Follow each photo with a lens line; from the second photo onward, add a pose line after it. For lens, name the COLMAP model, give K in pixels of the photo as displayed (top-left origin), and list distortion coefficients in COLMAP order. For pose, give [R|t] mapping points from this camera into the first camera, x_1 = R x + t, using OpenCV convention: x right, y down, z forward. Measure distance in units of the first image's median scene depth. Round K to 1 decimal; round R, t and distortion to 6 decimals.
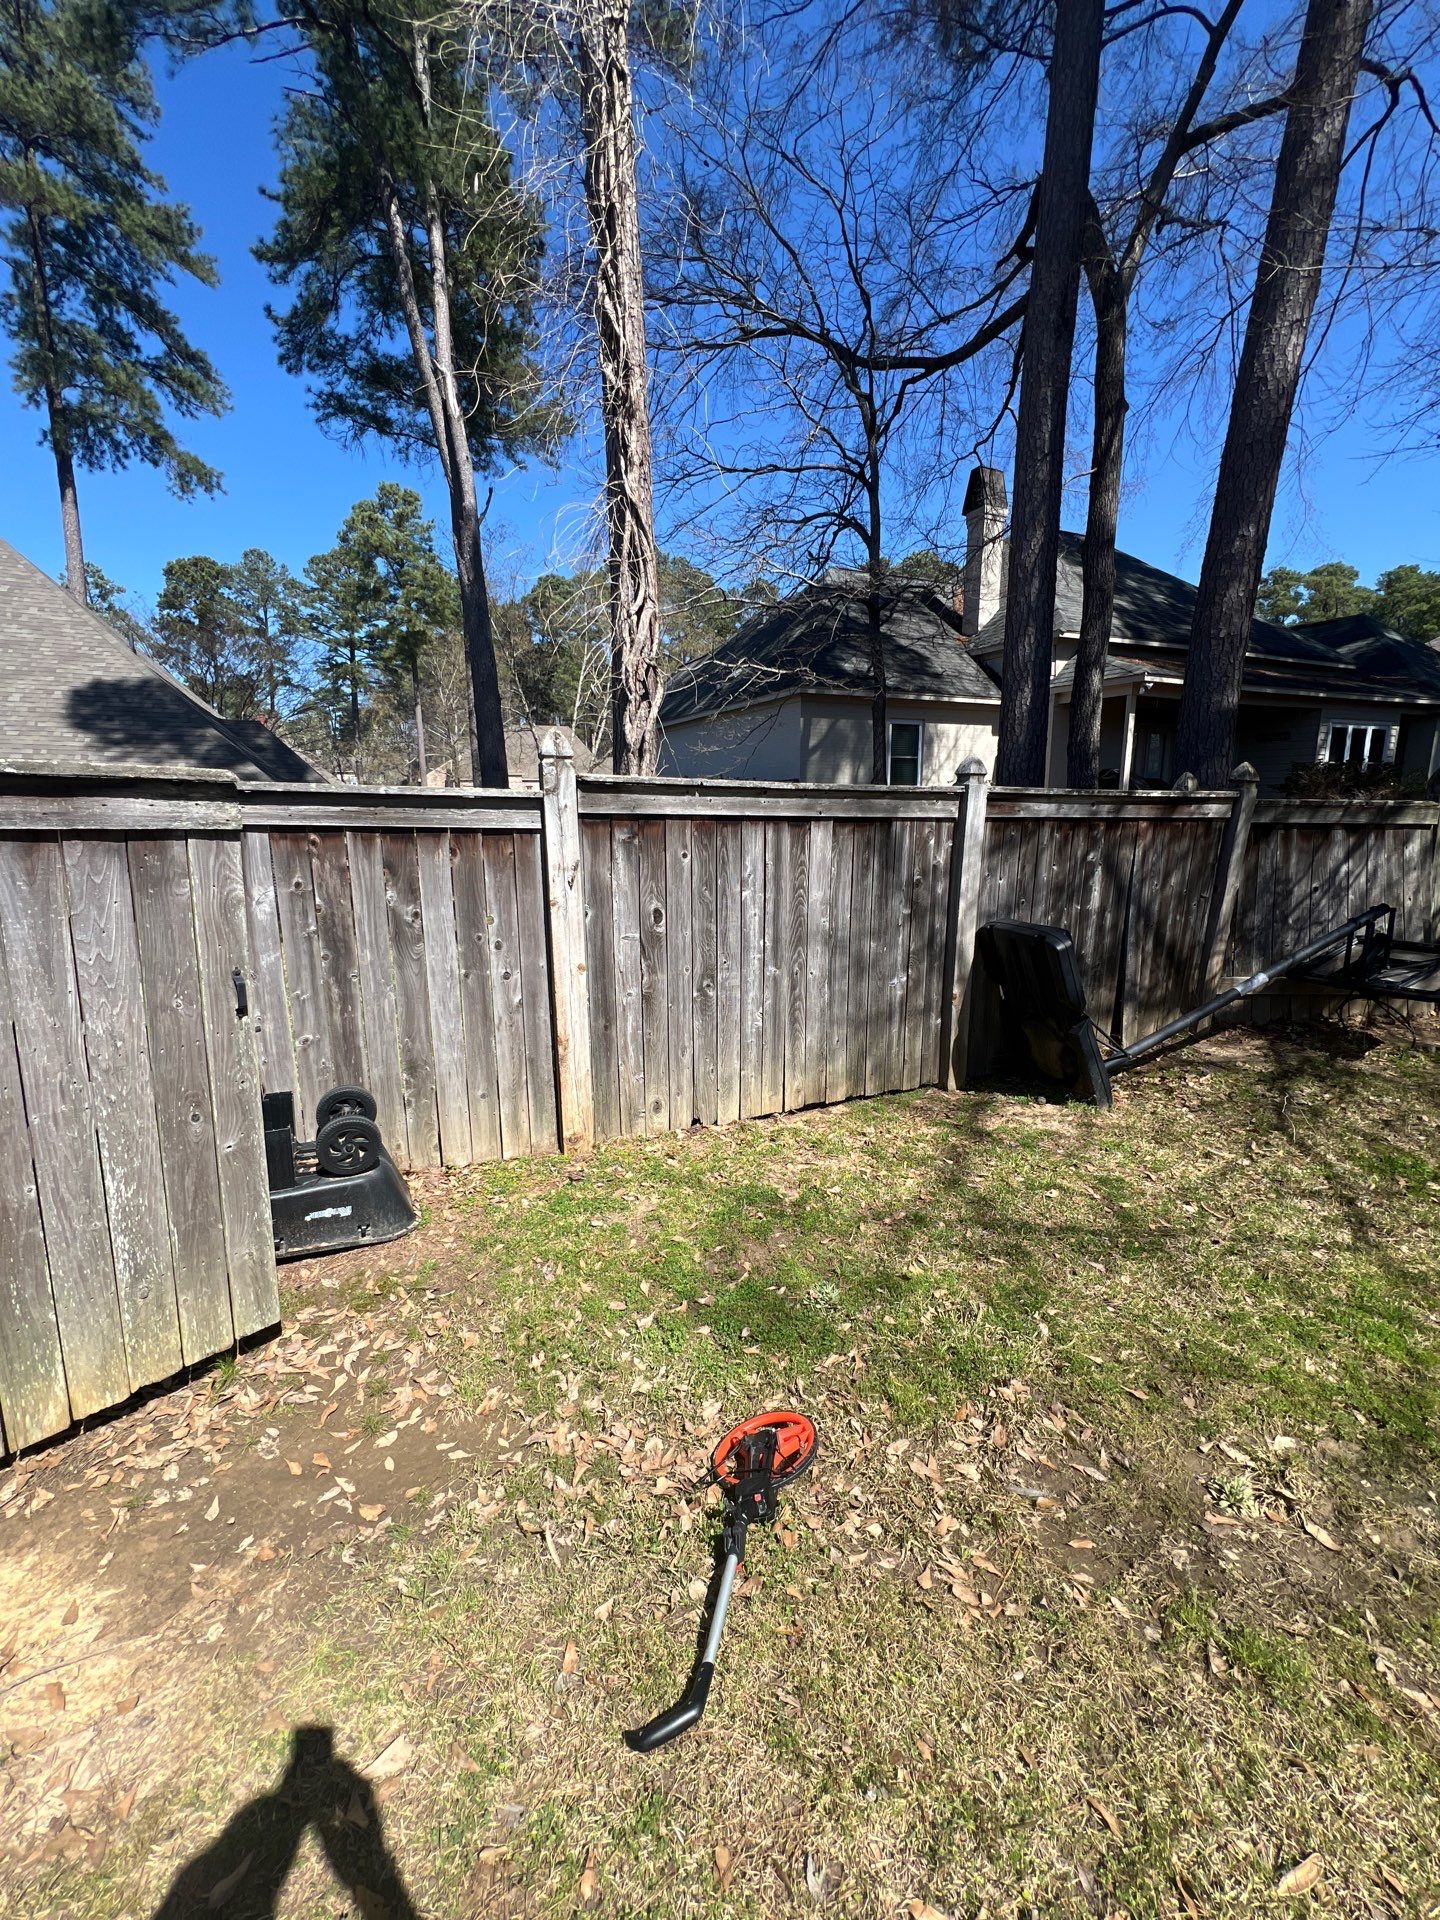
lens RADIAL K [[786.6, 0, 720.0], [0, 786.6, 960.0], [0, 0, 1]] dist [0.000720, 0.000005]
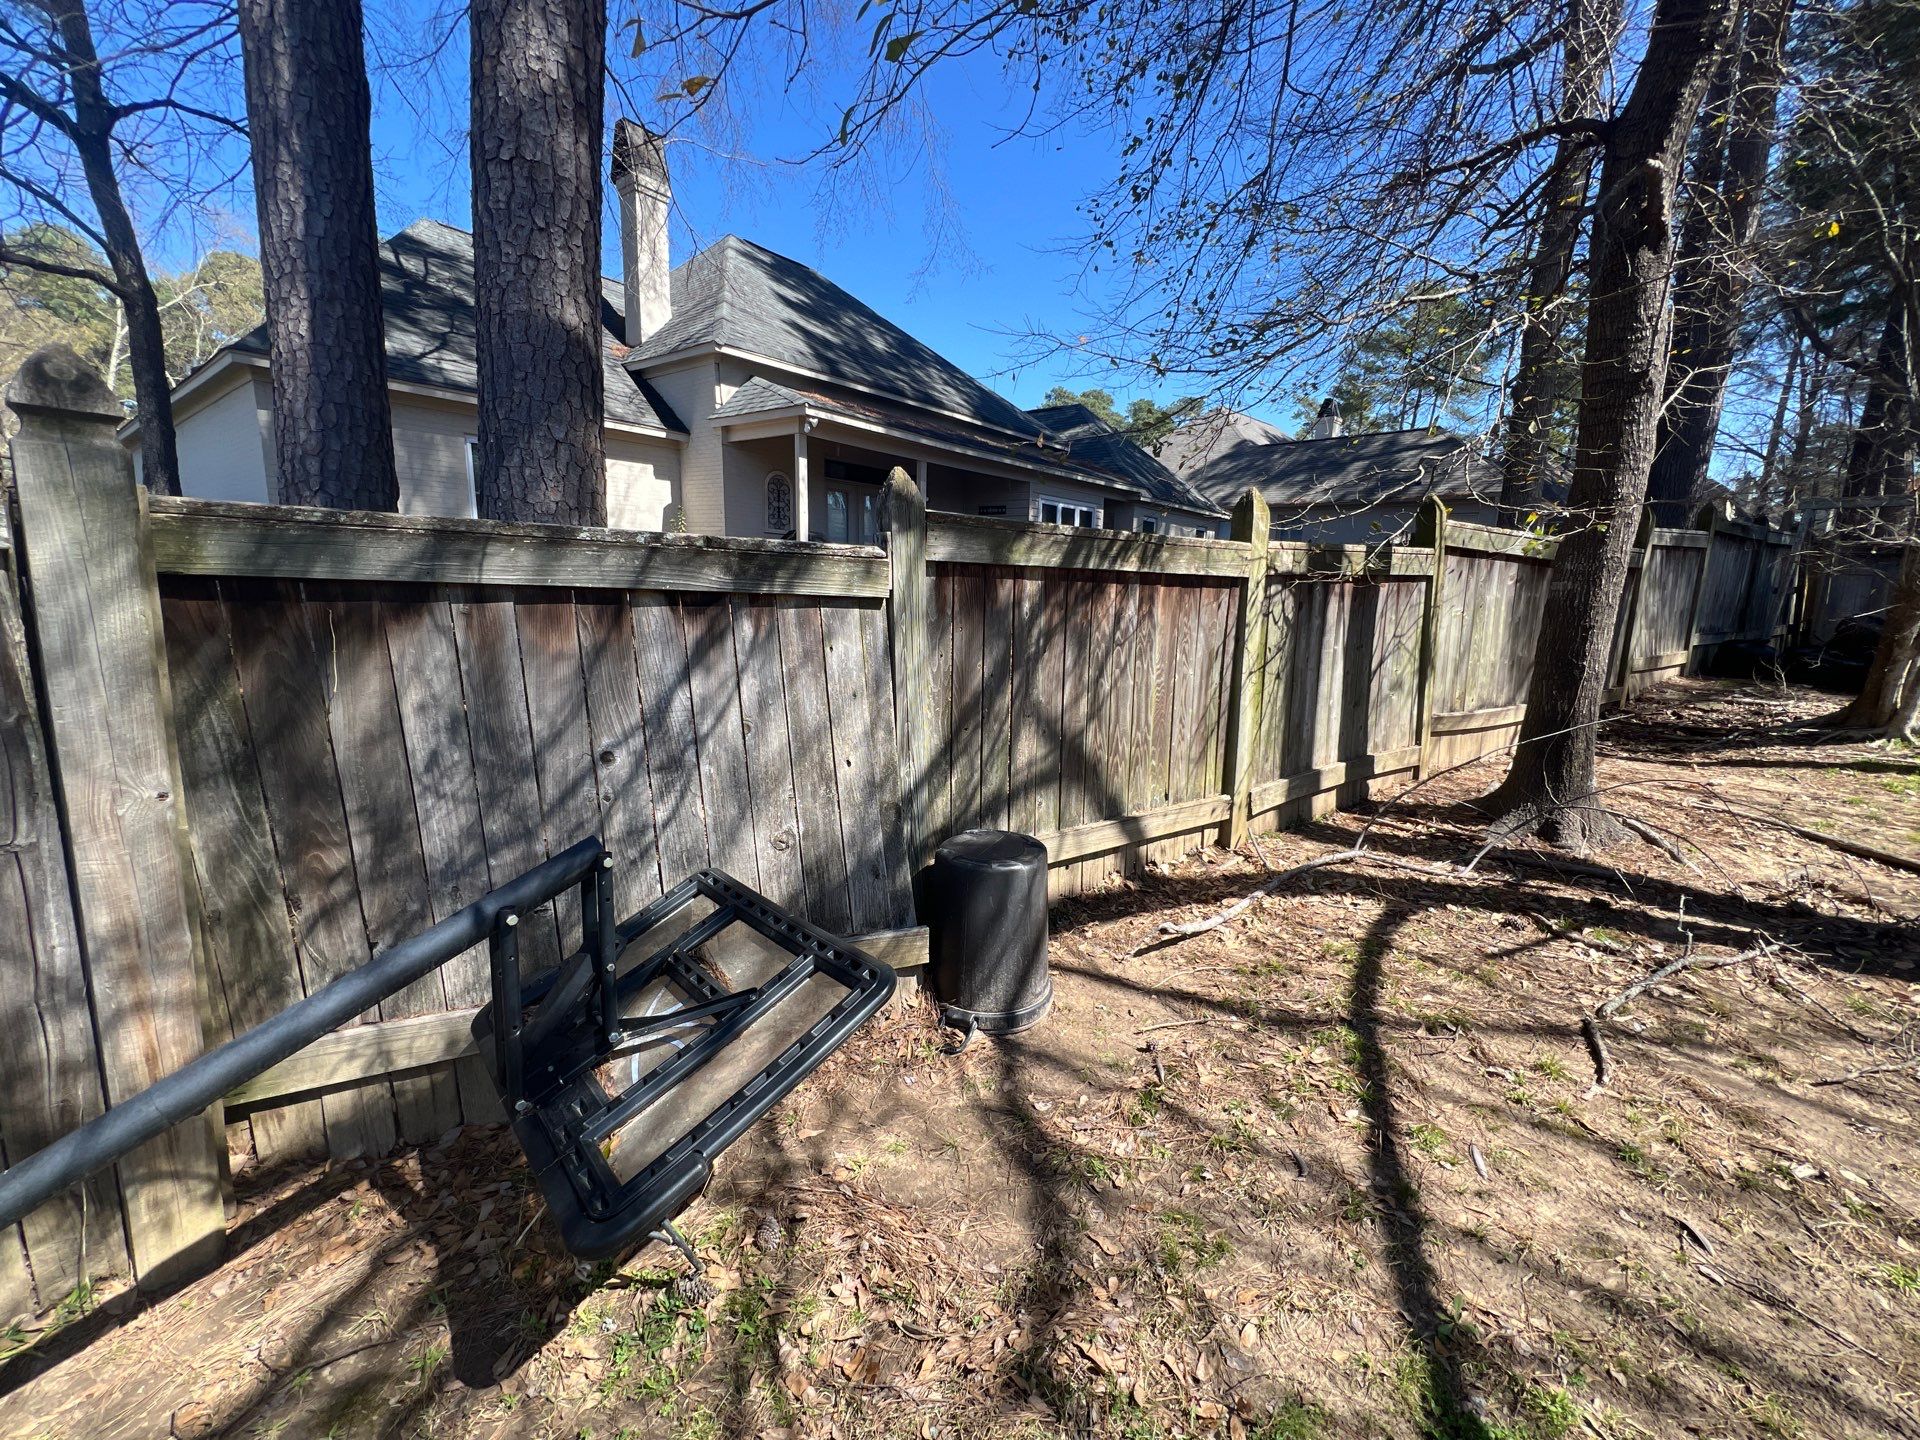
lens RADIAL K [[786.6, 0, 960.0], [0, 786.6, 720.0], [0, 0, 1]] dist [0.000720, 0.000005]
pose [[0.895819, -0.046684, 0.441960, 0.381554], [0.055102, 0.998461, -0.006221, -0.049567], [-0.440990, 0.029926, 0.897013, 0.296615]]
